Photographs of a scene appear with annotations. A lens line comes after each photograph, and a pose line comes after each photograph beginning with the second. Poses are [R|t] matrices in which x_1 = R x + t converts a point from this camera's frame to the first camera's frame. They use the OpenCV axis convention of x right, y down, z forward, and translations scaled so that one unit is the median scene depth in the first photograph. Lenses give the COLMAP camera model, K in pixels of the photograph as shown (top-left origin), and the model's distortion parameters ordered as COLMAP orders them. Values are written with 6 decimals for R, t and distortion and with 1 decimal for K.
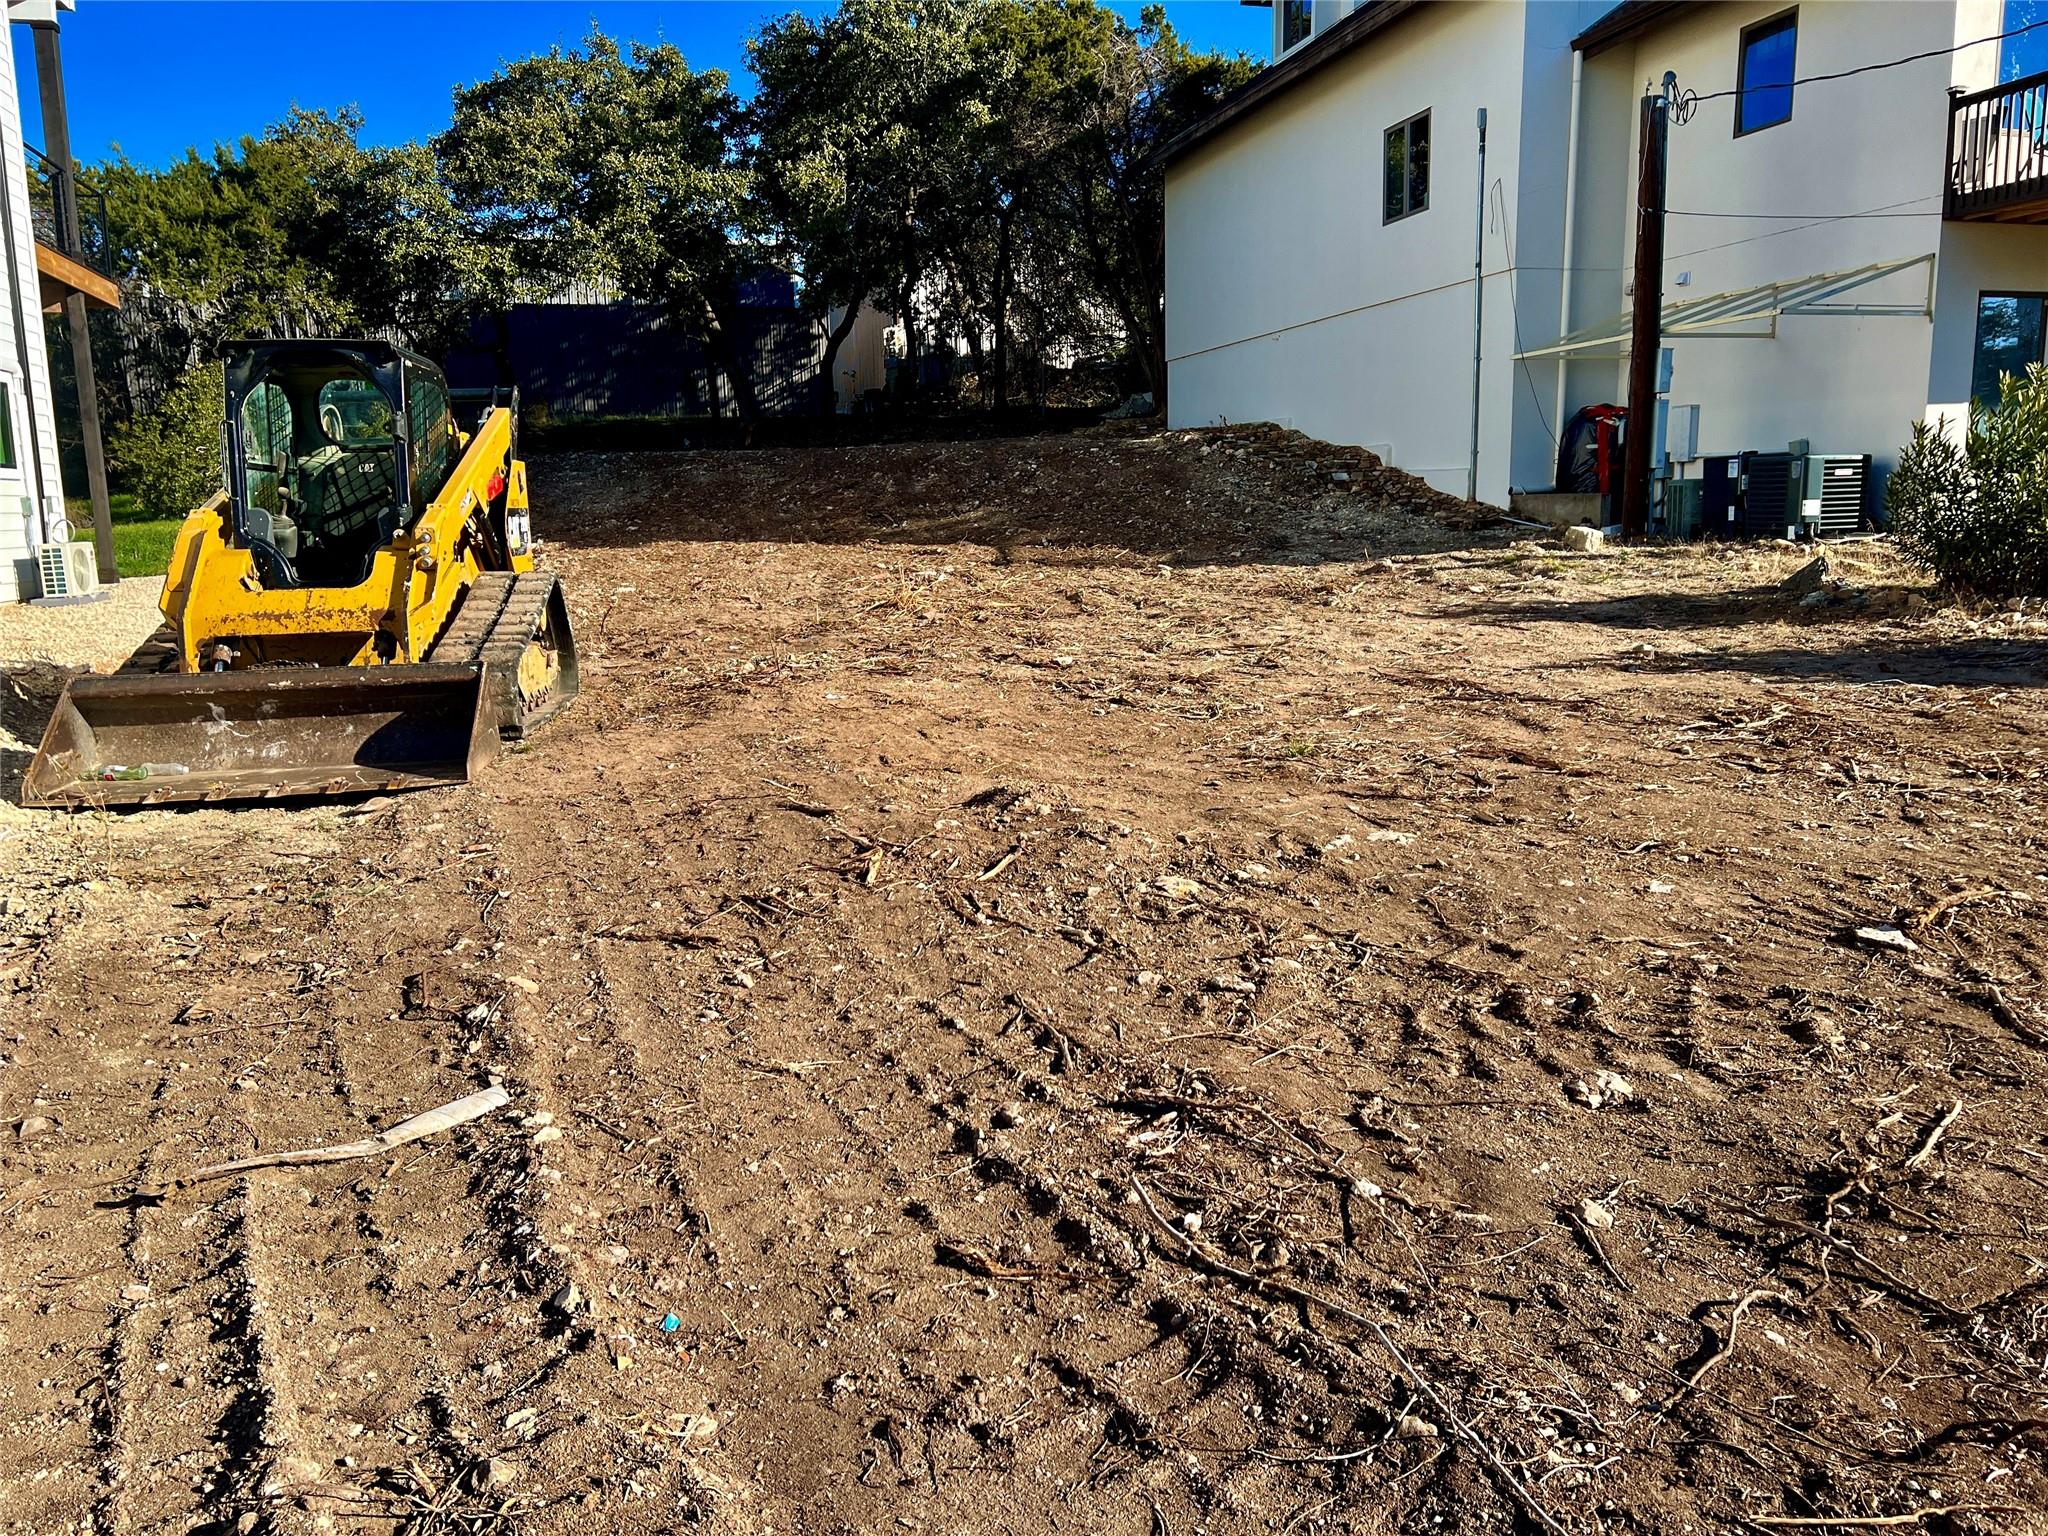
lens RADIAL K [[1533.1, 0, 1024.0], [0, 1533.1, 768.0], [0, 0, 1]] dist [0.060003, -0.053403]
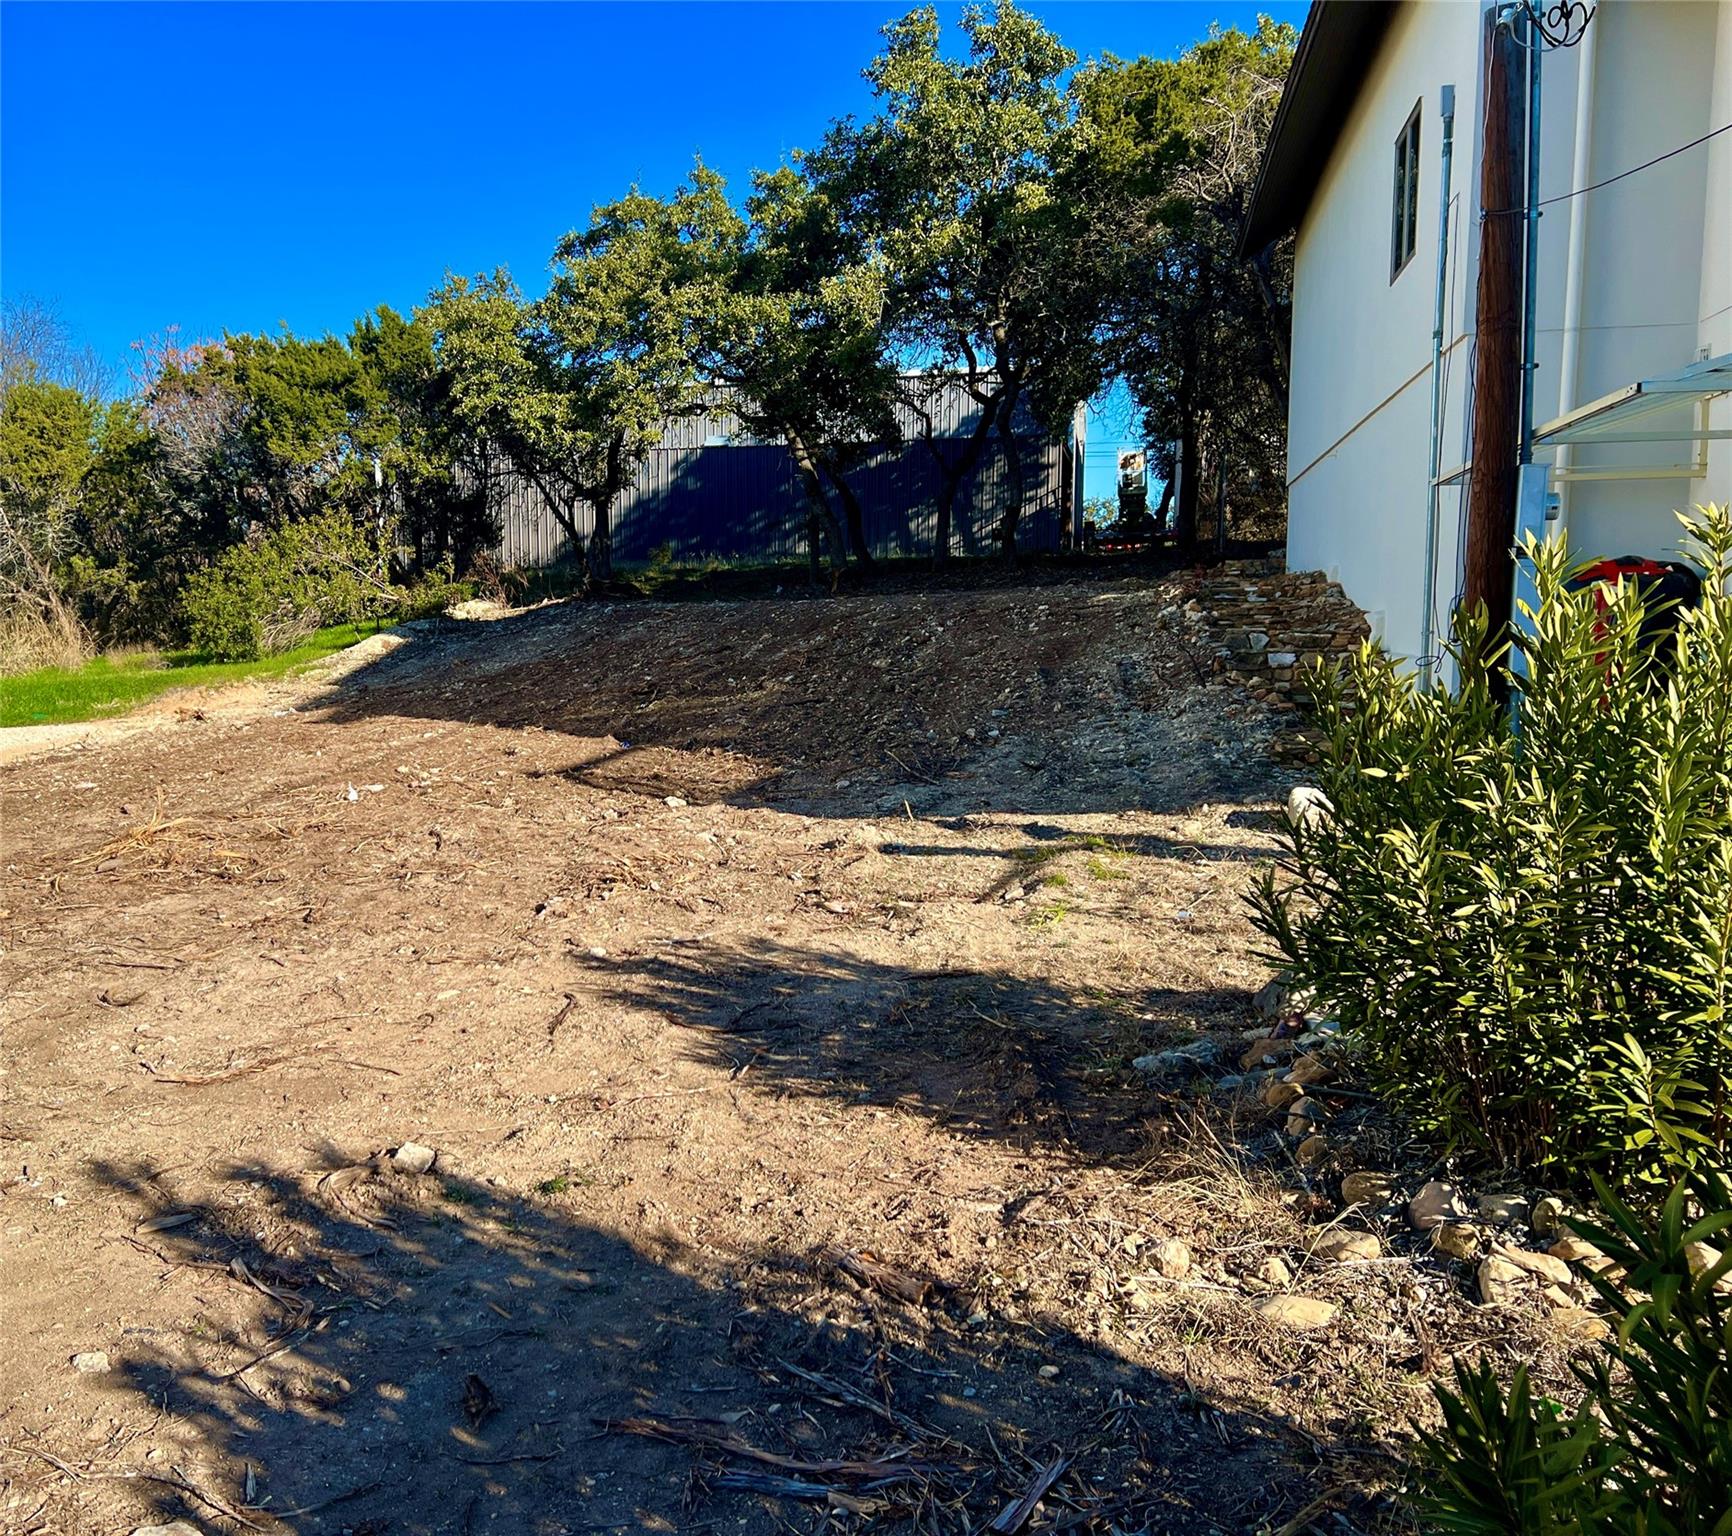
lens RADIAL K [[1574.4, 0, 696.4], [0, 1574.4, 759.9], [0, 0, 1]] dist [0.048569, -0.003545]
pose [[0.869676, 0.057003, -0.490320, 0.233911], [-0.100364, 0.992981, -0.062574, -0.057517], [0.483312, 0.103630, 0.869293, 0.212896]]
